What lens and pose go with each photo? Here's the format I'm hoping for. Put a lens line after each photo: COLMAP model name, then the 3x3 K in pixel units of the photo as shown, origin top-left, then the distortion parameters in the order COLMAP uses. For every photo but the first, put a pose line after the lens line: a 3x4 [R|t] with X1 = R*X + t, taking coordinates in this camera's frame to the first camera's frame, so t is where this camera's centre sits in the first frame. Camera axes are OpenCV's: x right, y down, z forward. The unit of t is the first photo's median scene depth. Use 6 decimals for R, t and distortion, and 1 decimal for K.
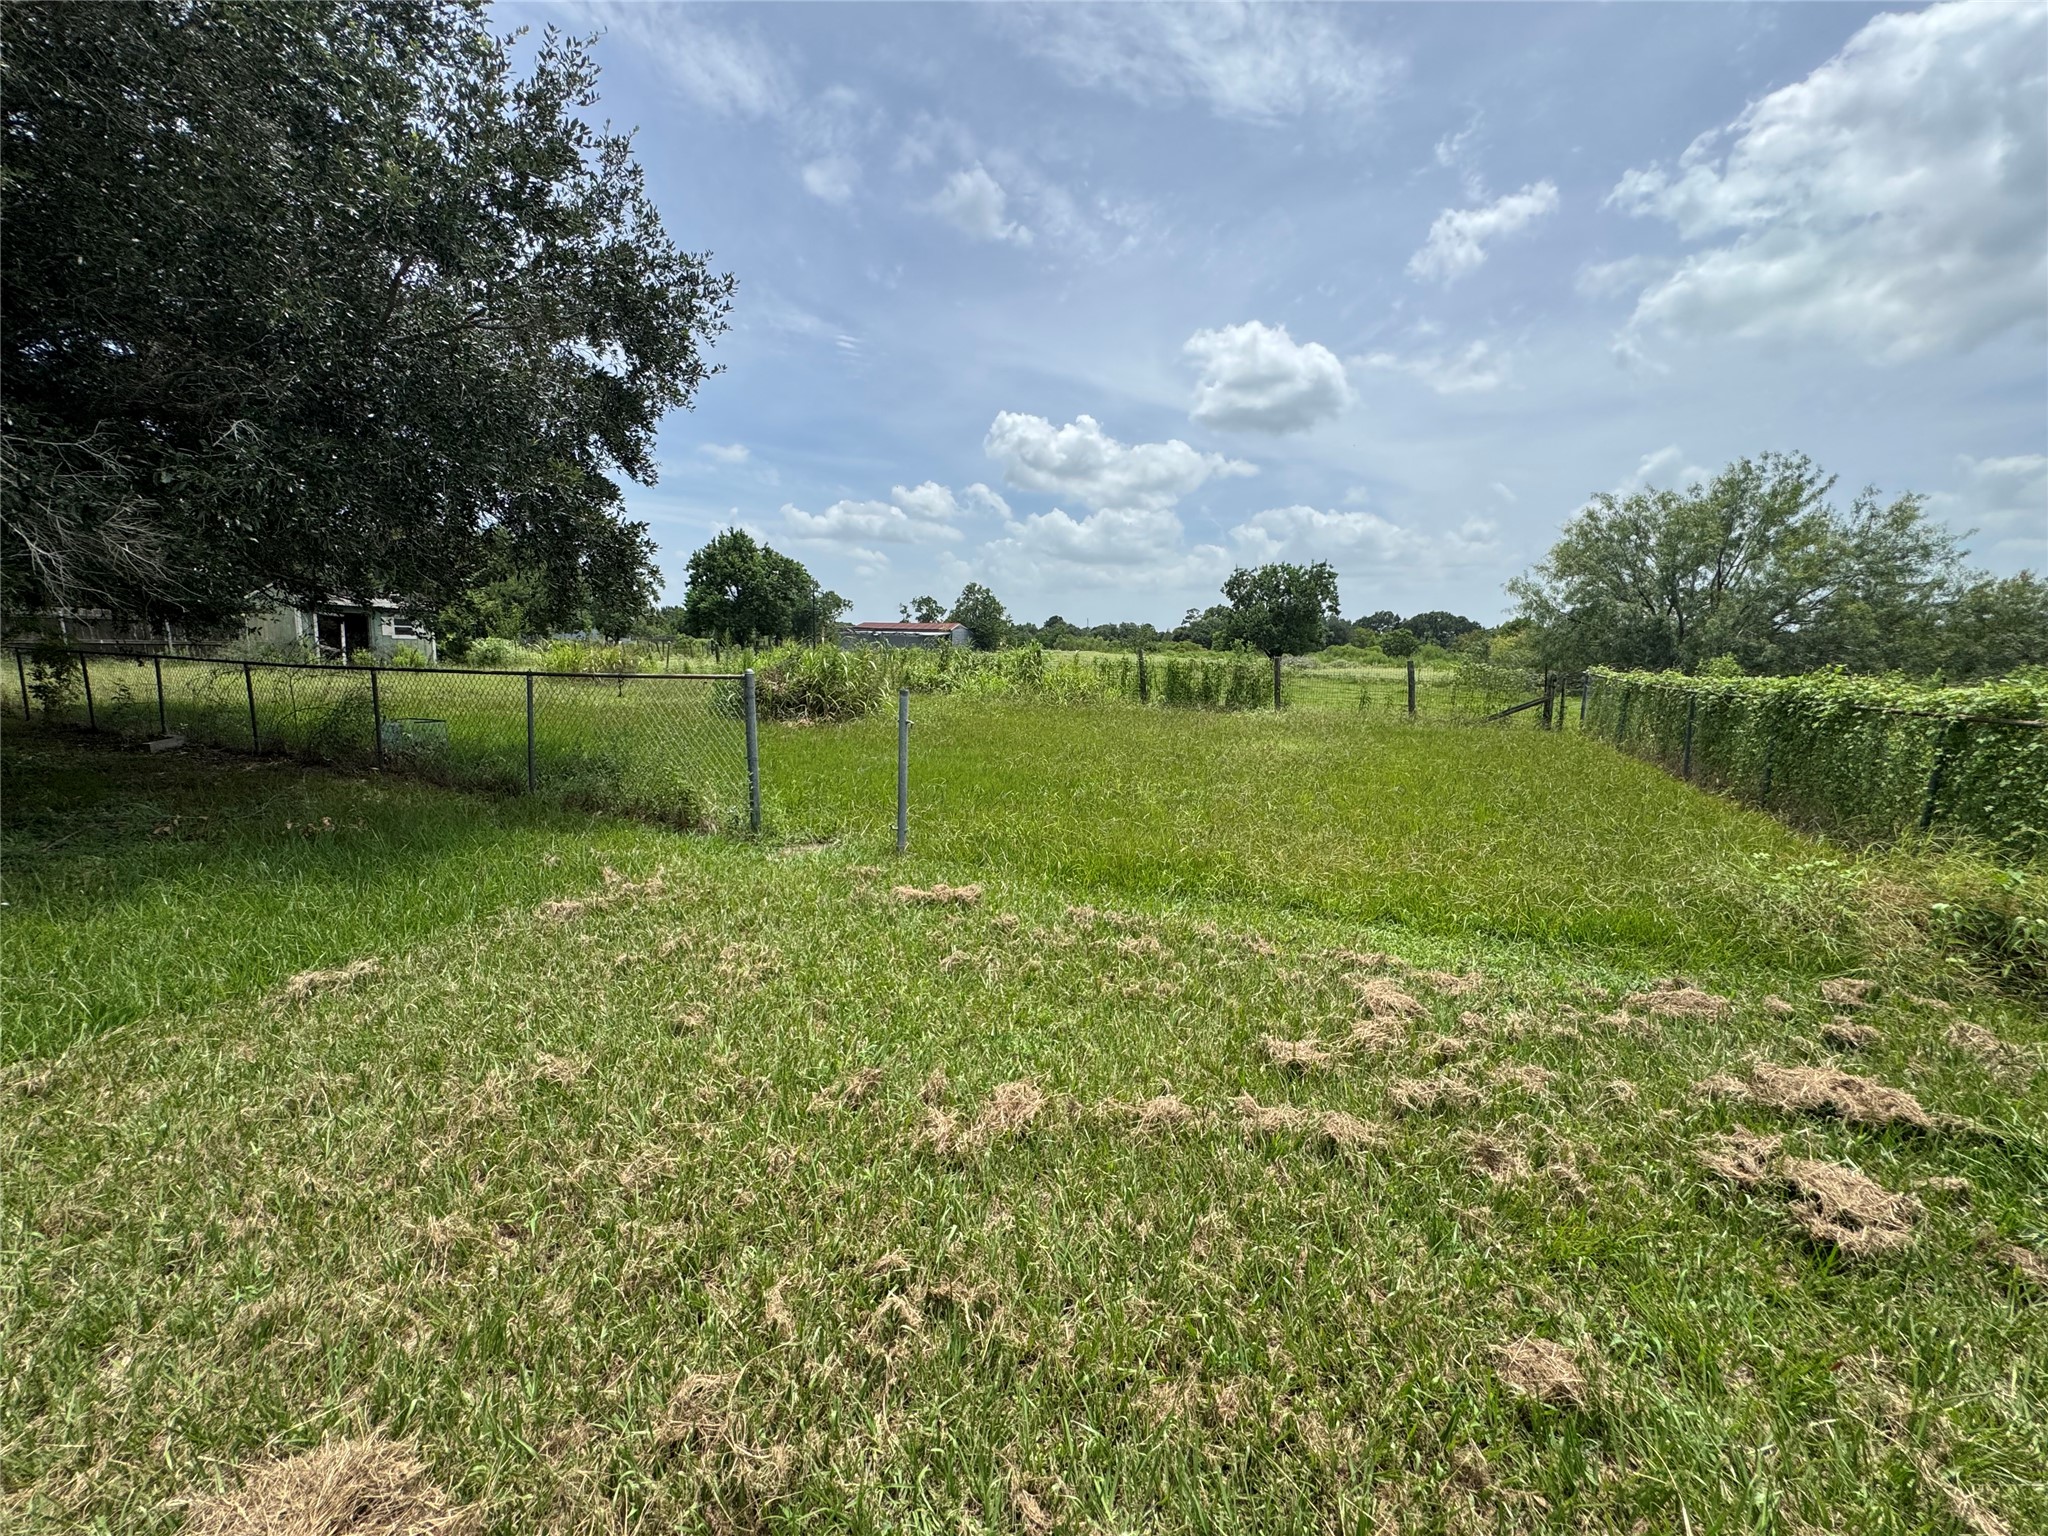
lens RADIAL K [[820.8, 0, 1024.0], [0, 820.8, 768.2], [0, 0, 1]] dist [-0.001700, -0.000231]
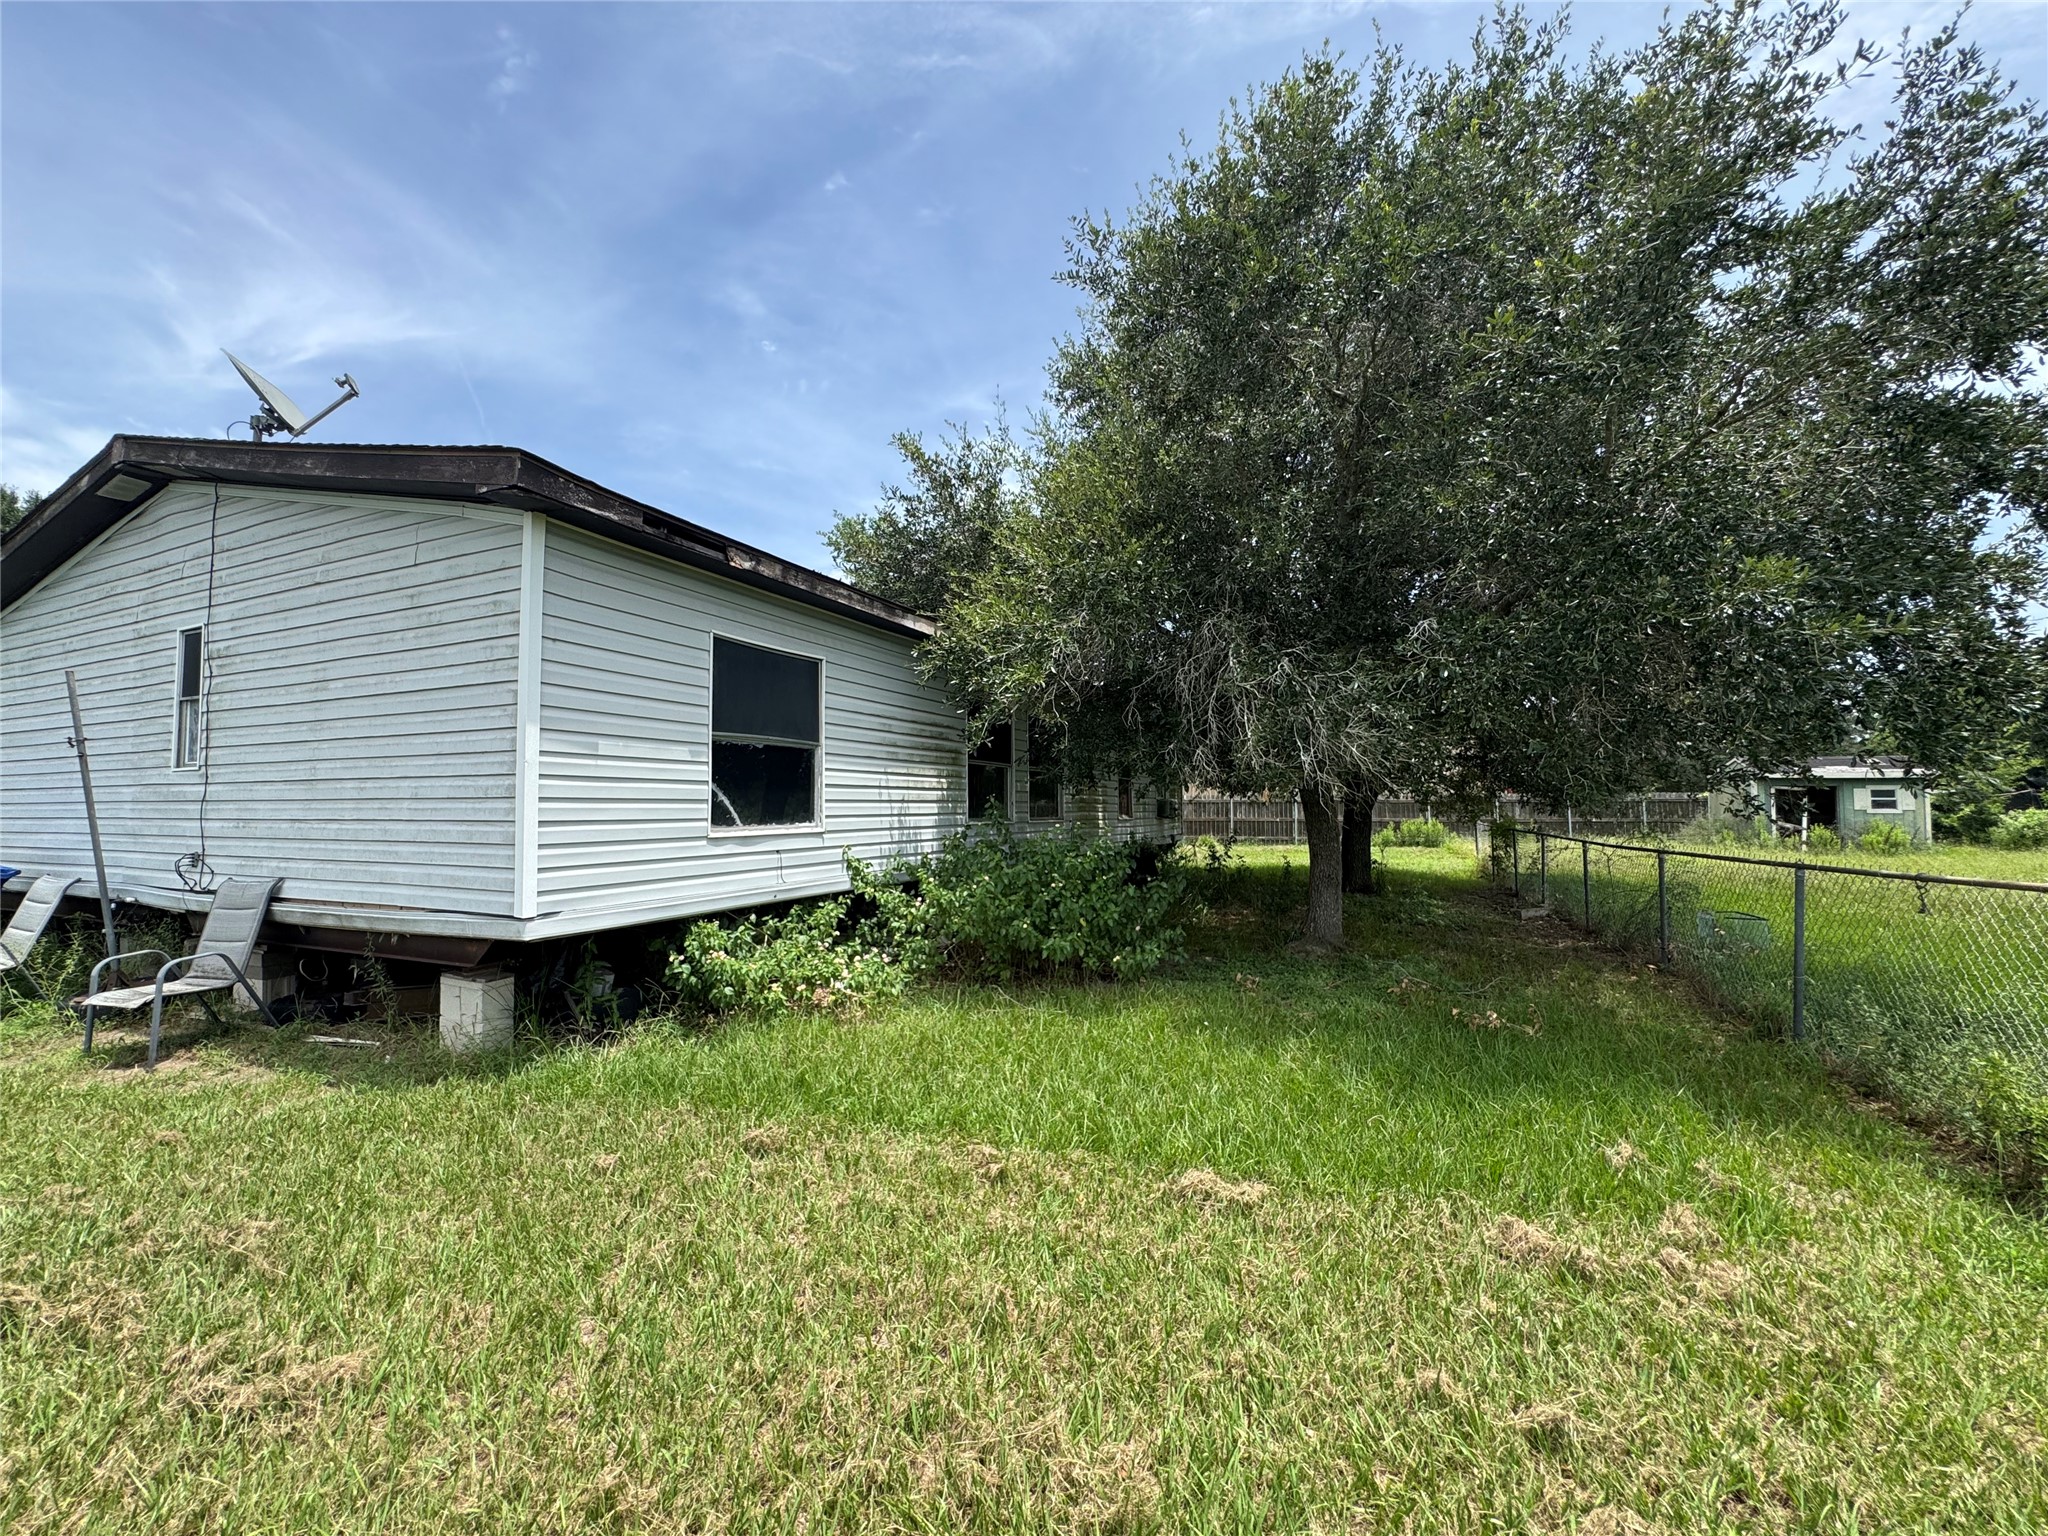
lens RADIAL K [[820.8, 0, 1023.9], [0, 820.8, 771.8], [0, 0, 1]] dist [-0.001700, -0.000231]
pose [[0.070061, -0.076416, -0.994612, 0.010641], [-0.135063, 0.987154, -0.085357, -0.015032], [0.988357, 0.140316, 0.058840, 0.115269]]
